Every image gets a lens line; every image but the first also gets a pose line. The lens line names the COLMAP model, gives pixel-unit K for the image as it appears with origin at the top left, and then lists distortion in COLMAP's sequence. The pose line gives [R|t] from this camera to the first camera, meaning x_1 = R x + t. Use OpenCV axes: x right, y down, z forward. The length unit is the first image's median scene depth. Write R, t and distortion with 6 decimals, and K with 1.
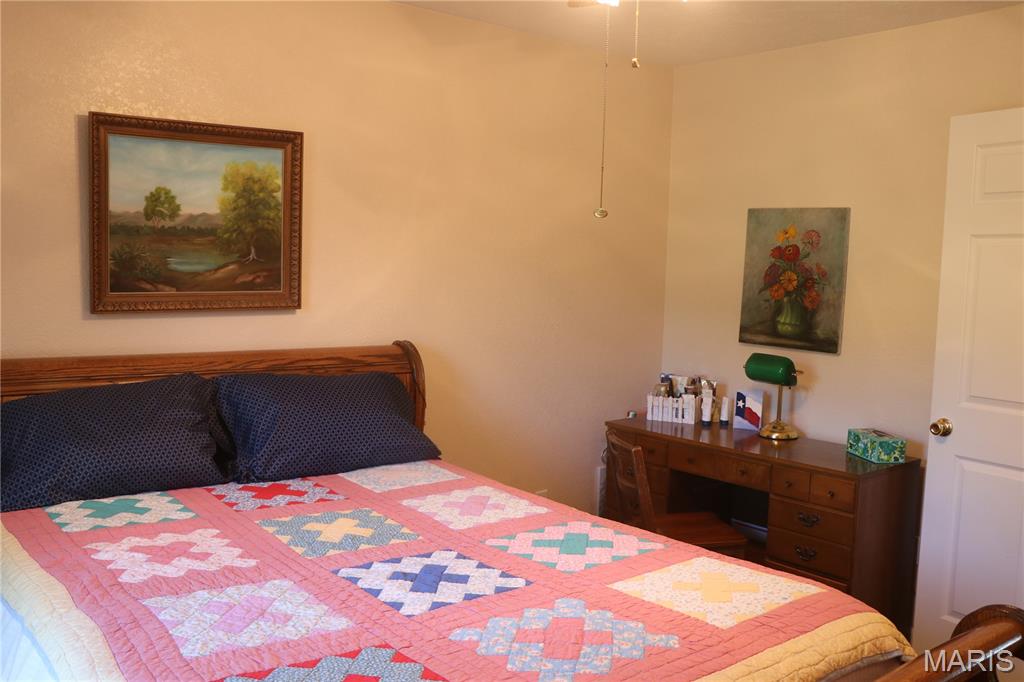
lens RADIAL K [[941.6, 0, 456.4], [0, 941.6, 342.6], [0, 0, 1]] dist [-0.089537, 0.011514]
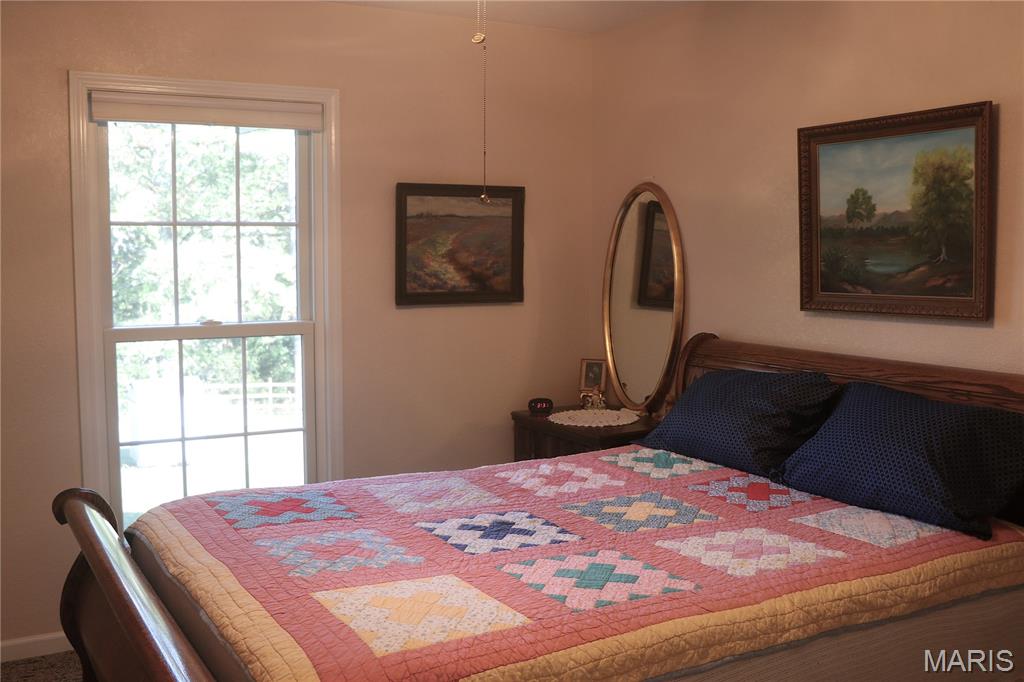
lens RADIAL K [[941.6, 0, 456.4], [0, 941.6, 342.6], [0, 0, 1]] dist [-0.089537, 0.011514]
pose [[-0.132330, 0.064382, -0.989113, 0.721757], [-0.090703, 0.992915, 0.076764, -0.039339], [0.987047, 0.099873, -0.125552, 0.705456]]
